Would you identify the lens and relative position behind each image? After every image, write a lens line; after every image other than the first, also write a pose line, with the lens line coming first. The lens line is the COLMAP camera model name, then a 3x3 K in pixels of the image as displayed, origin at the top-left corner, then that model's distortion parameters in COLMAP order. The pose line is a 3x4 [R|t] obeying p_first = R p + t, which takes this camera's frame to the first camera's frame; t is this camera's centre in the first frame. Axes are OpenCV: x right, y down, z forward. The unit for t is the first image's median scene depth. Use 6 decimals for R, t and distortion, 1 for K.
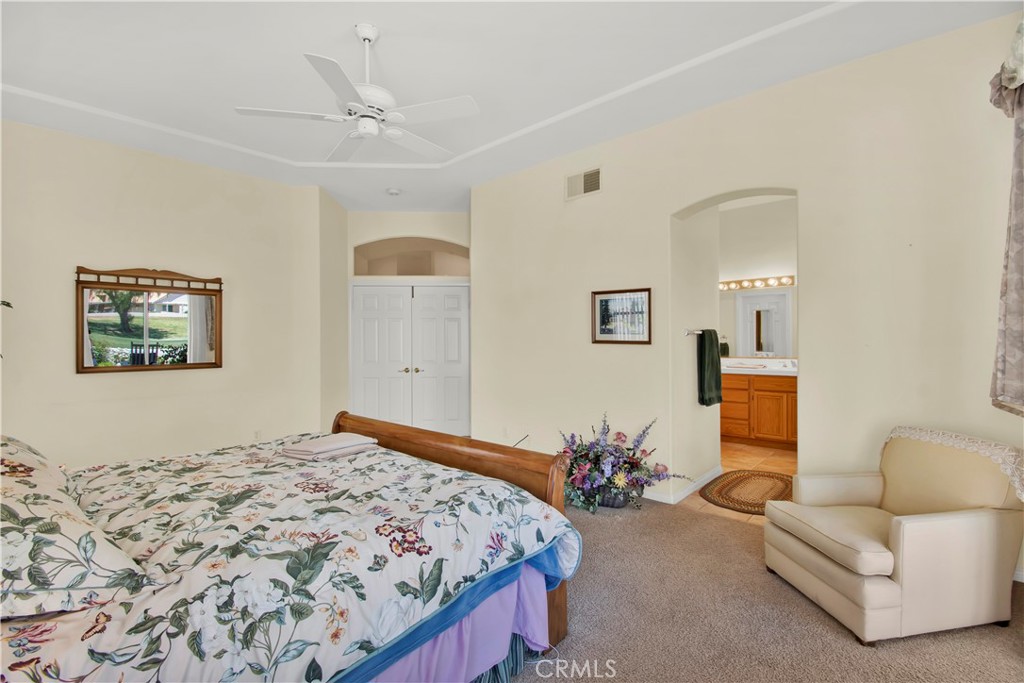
lens RADIAL K [[459.3, 0, 510.9], [0, 459.3, 341.1], [0, 0, 1]] dist [0.001619, -0.007301]
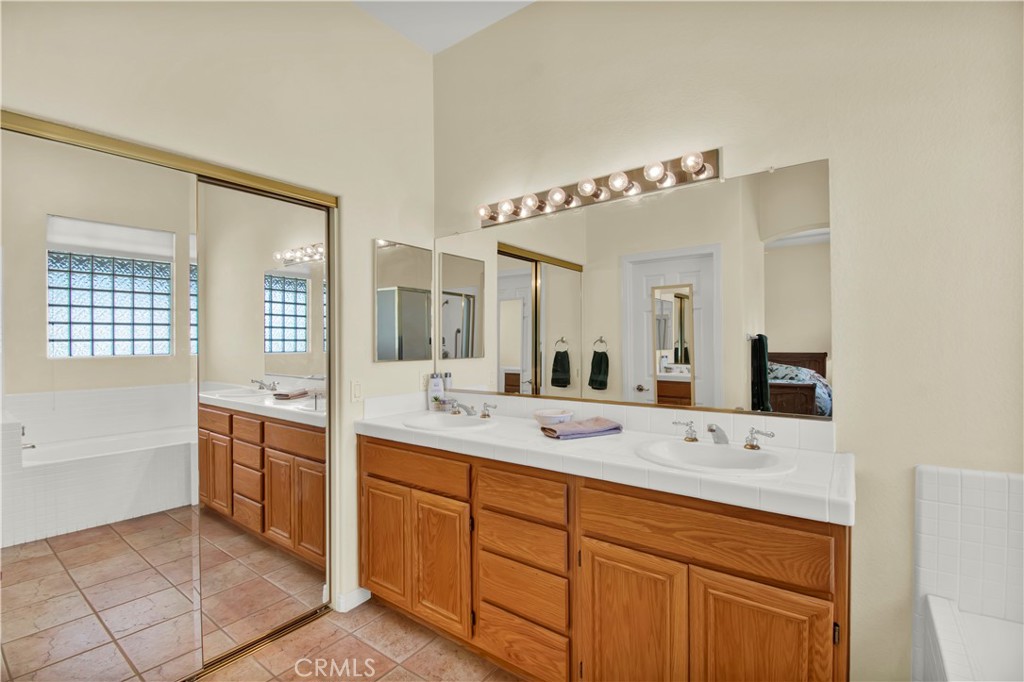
lens RADIAL K [[459.3, 0, 512.9], [0, 459.3, 338.0], [0, 0, 1]] dist [0.001619, -0.007301]
pose [[0.995564, -0.006690, 0.093850, 0.458711], [0.007852, 0.999897, -0.012022, -0.008287], [-0.093760, 0.012705, 0.995514, 0.718517]]
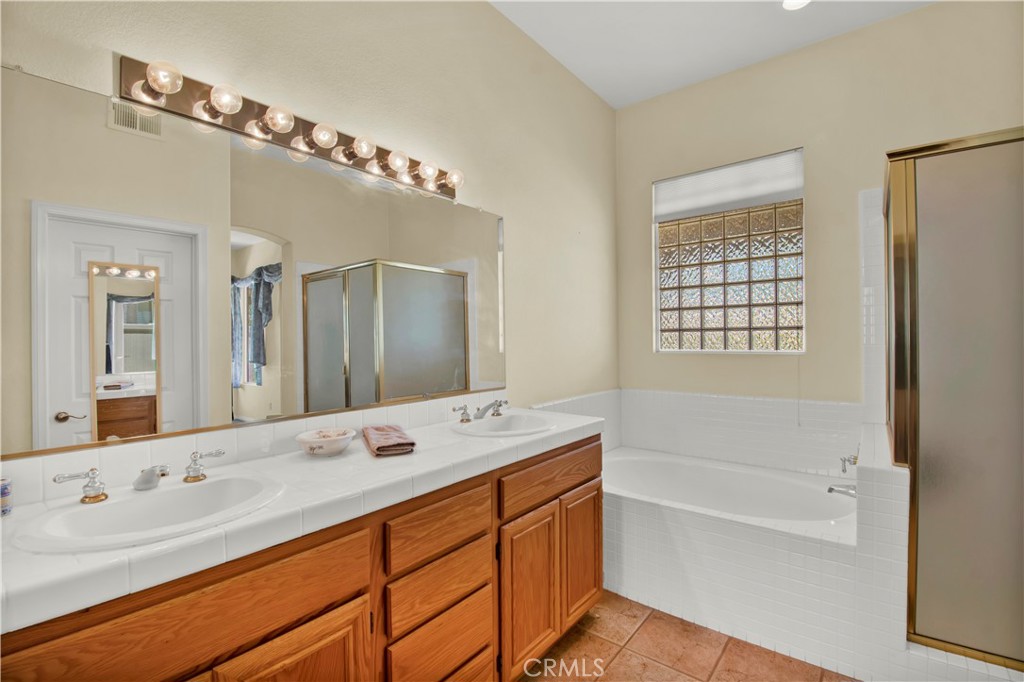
lens RADIAL K [[459.3, 0, 508.8], [0, 459.3, 340.4], [0, 0, 1]] dist [0.001619, -0.007301]
pose [[-0.059071, 0.003921, 0.998246, 0.248012], [0.017293, 0.999846, -0.002904, -0.003490], [-0.998104, 0.017091, -0.059130, 1.002522]]
